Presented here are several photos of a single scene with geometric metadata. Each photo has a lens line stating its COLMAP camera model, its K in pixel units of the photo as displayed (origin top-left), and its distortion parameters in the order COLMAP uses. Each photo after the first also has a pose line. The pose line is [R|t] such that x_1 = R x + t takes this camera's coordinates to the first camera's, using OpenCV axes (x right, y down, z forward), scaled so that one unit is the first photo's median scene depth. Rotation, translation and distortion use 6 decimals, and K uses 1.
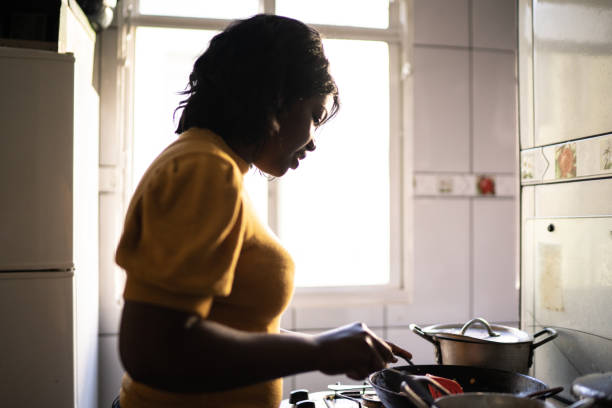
lens RADIAL K [[744.7, 0, 306.0], [0, 744.7, 204.0], [0, 0, 1]] dist [-0.005515, -0.017593]
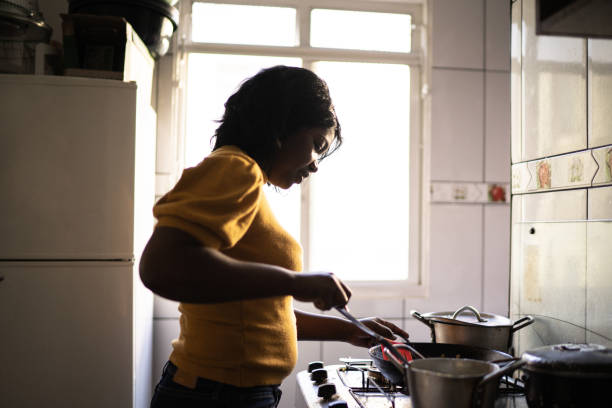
lens RADIAL K [[744.7, 0, 306.0], [0, 744.7, 204.0], [0, 0, 1]] dist [-0.005515, -0.017593]
pose [[0.997364, 0.011360, -0.071663, 0.050752], [-0.011705, 0.999922, -0.004388, -0.000847], [0.071607, 0.005216, 0.997419, -0.181175]]
